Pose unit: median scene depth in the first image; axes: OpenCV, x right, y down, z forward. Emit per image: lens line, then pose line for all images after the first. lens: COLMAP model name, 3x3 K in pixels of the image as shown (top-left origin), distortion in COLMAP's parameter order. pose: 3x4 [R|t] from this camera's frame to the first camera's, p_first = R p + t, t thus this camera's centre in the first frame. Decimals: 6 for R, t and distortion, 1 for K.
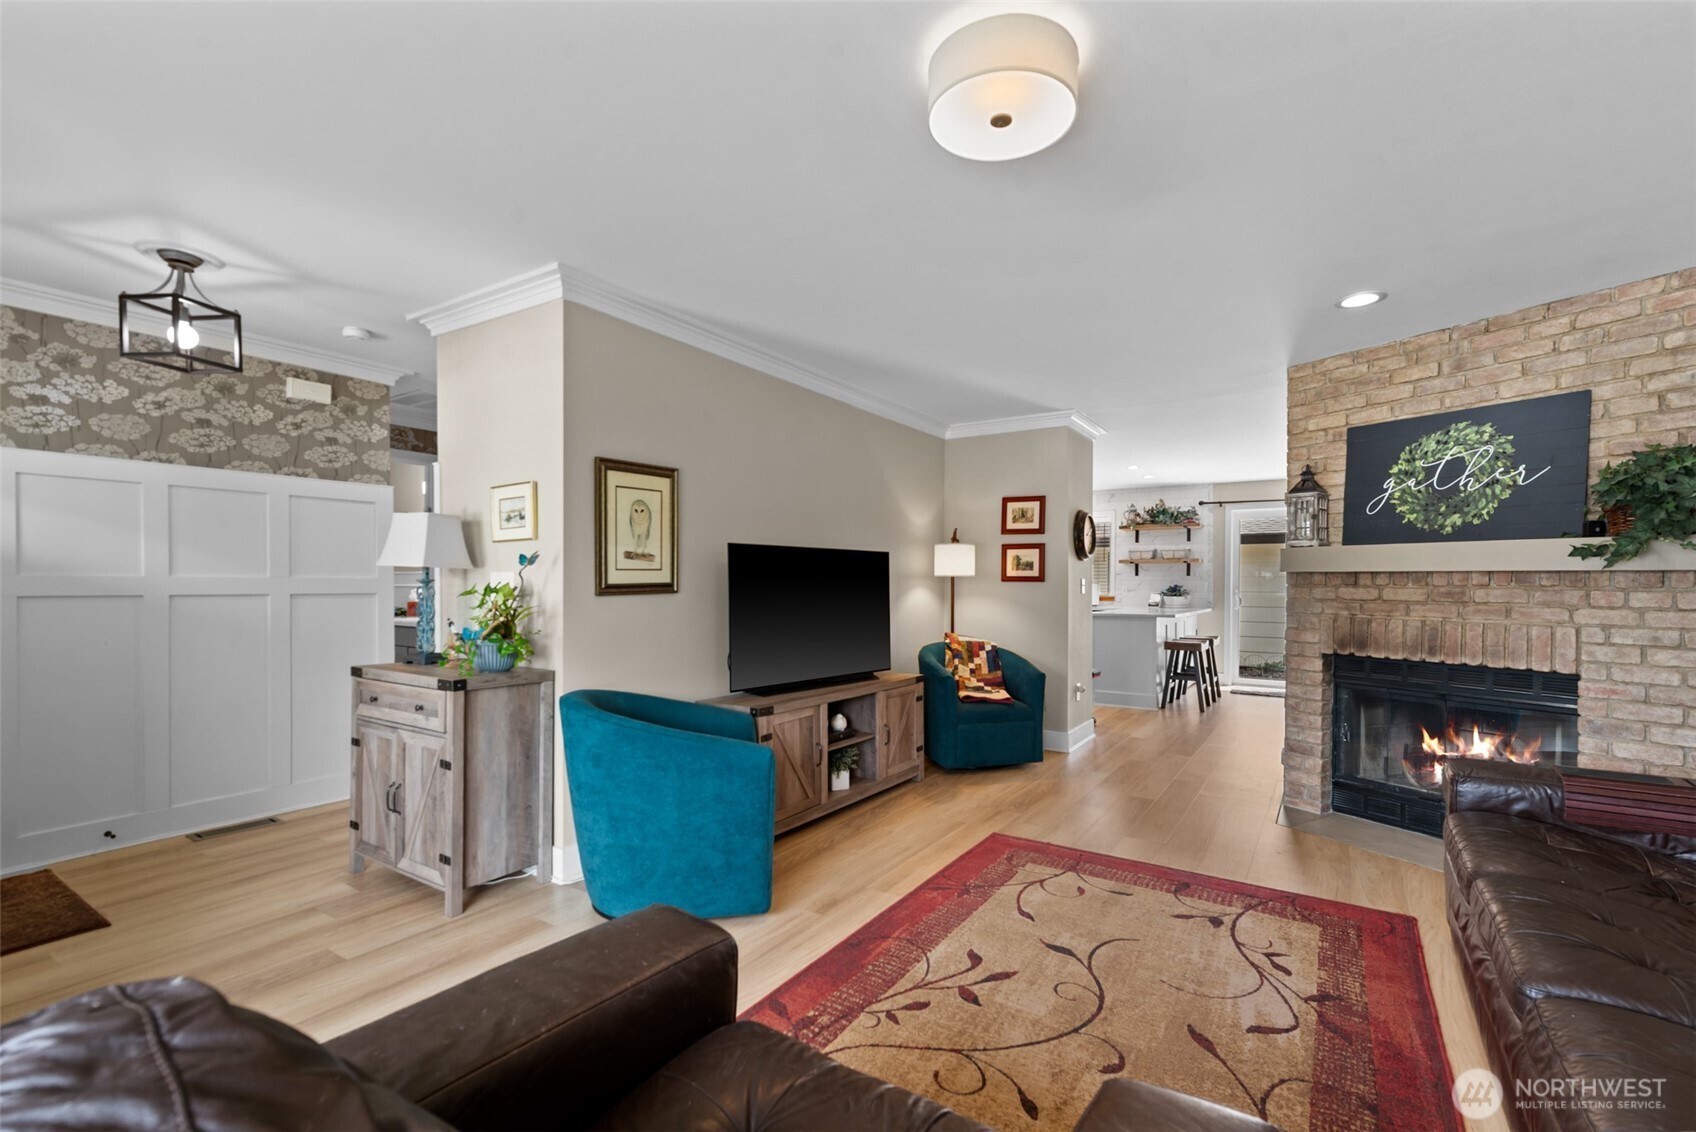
lens RADIAL K [[740.2, 0, 847.8], [0, 740.2, 591.6], [0, 0, 1]] dist [-0.000191, 0.000004]
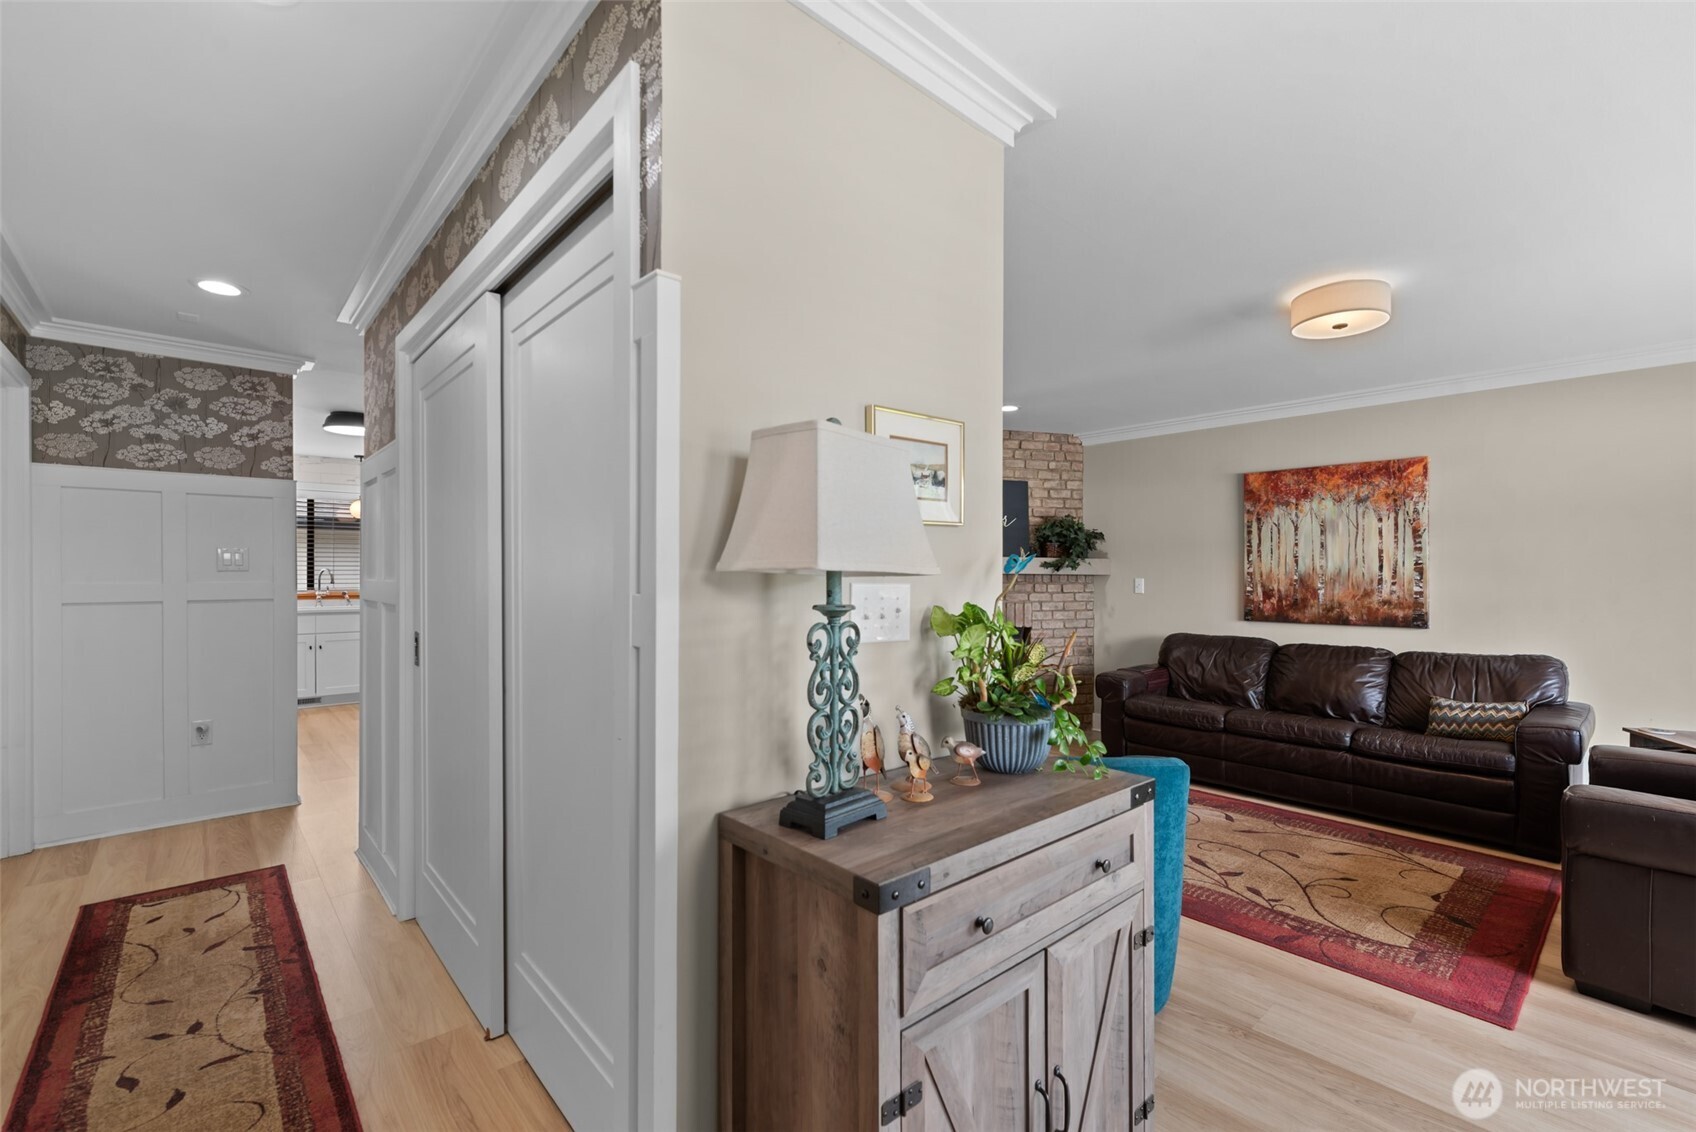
lens RADIAL K [[736.3, 0, 860.2], [0, 736.3, 574.6], [0, 0, 1]] dist [-0.000882, -0.000470]
pose [[0.249843, -0.005818, 0.968269, -1.008109], [0.008490, 0.999957, 0.003818, -0.037953], [-0.968249, 0.007267, 0.249881, 0.954632]]
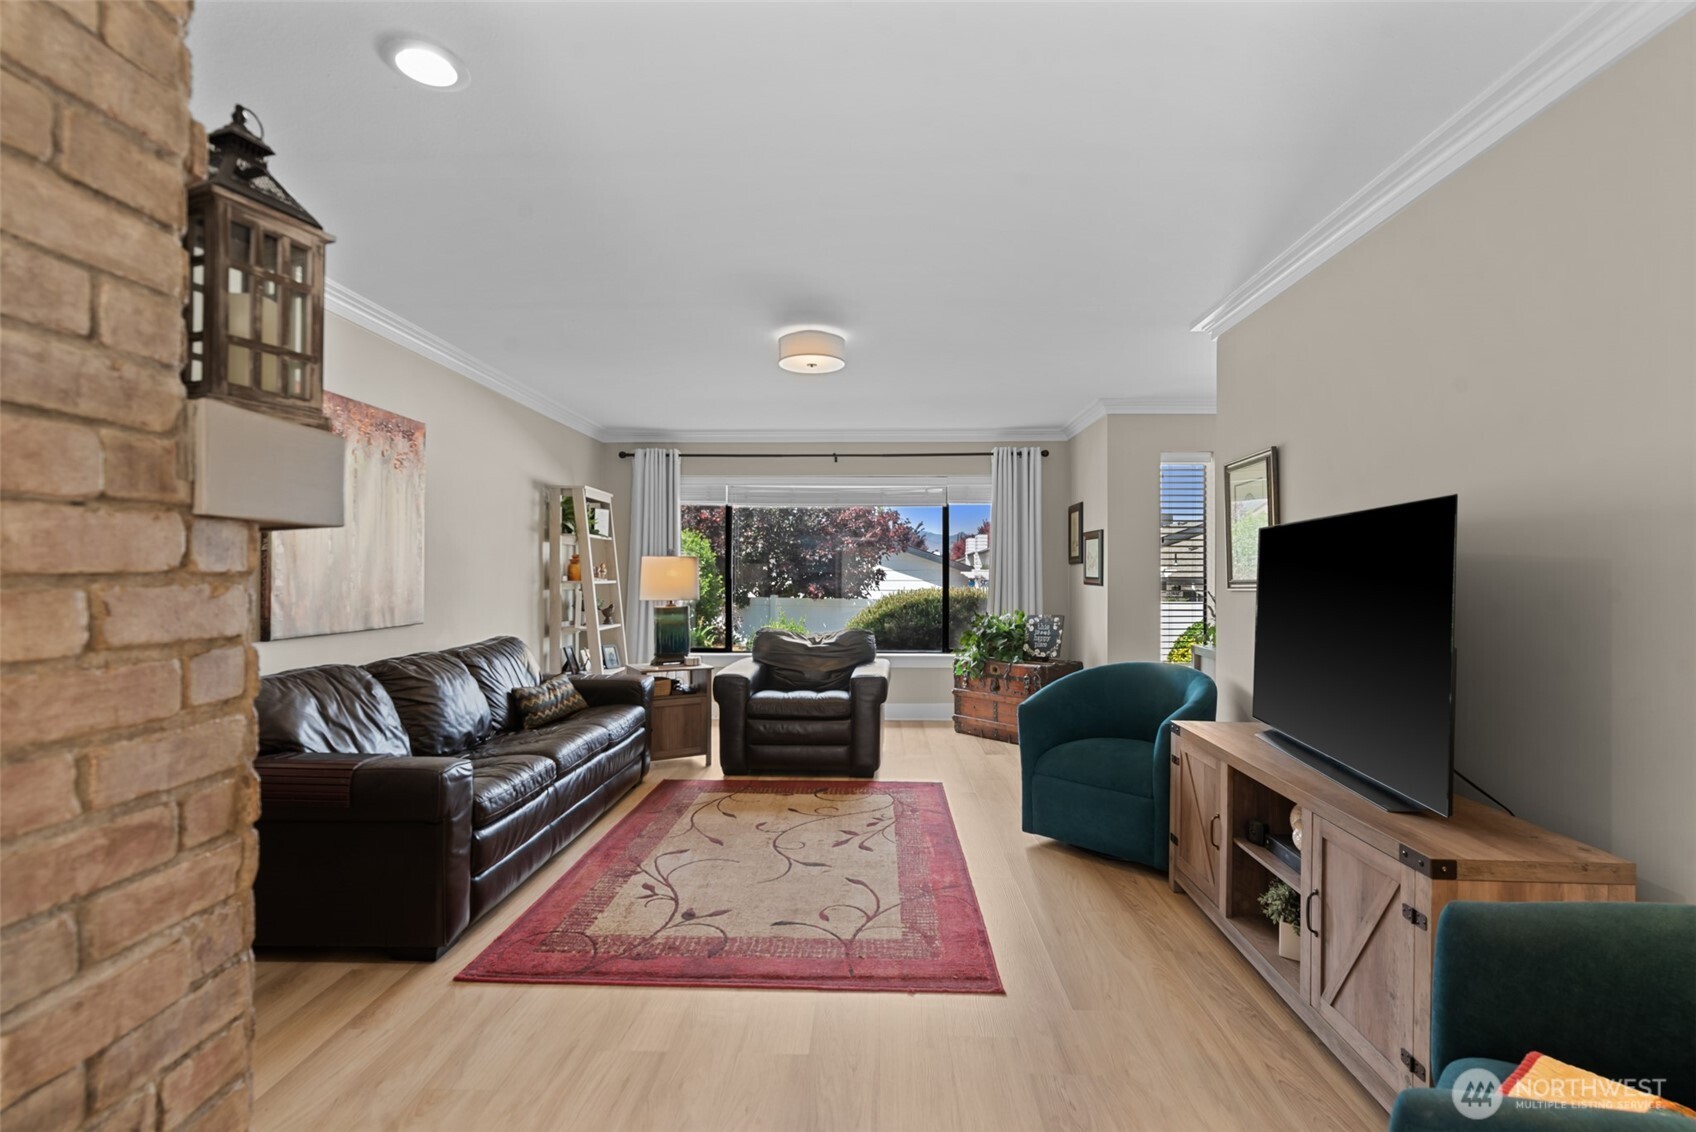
lens RADIAL K [[795.9, 0, 848.0], [0, 795.9, 566.0], [0, 0, 1]] dist [0.000393, -0.000186]
pose [[-0.853430, -0.011928, -0.521071, 0.762640], [-0.010297, 0.999929, -0.006025, -0.013726], [0.521106, 0.000224, -0.853492, 1.758206]]
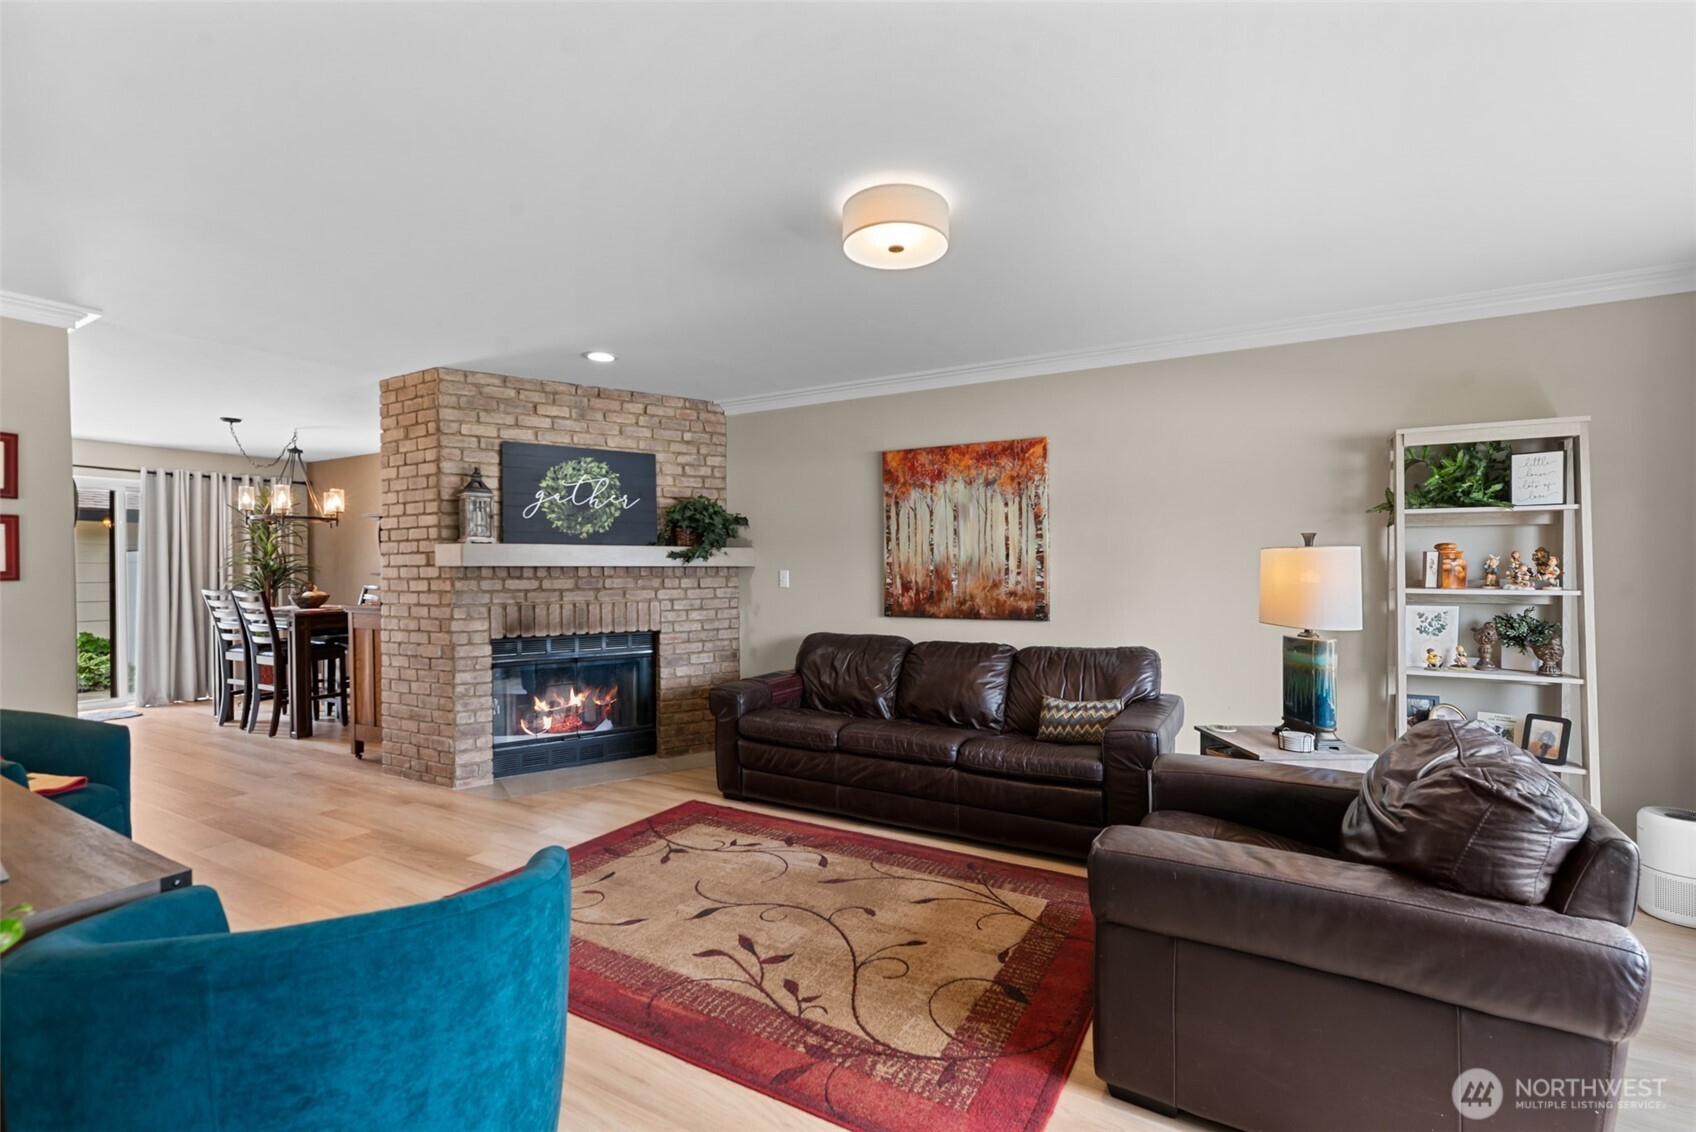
lens RADIAL K [[750.4, 0, 870.8], [0, 750.4, 573.0], [0, 0, 1]] dist [-0.000197, 0.000171]
pose [[-0.076415, -0.014984, 0.996963, -0.680749], [0.016013, 0.999740, 0.016253, -0.032821], [-0.996947, 0.017206, -0.076156, 0.666628]]
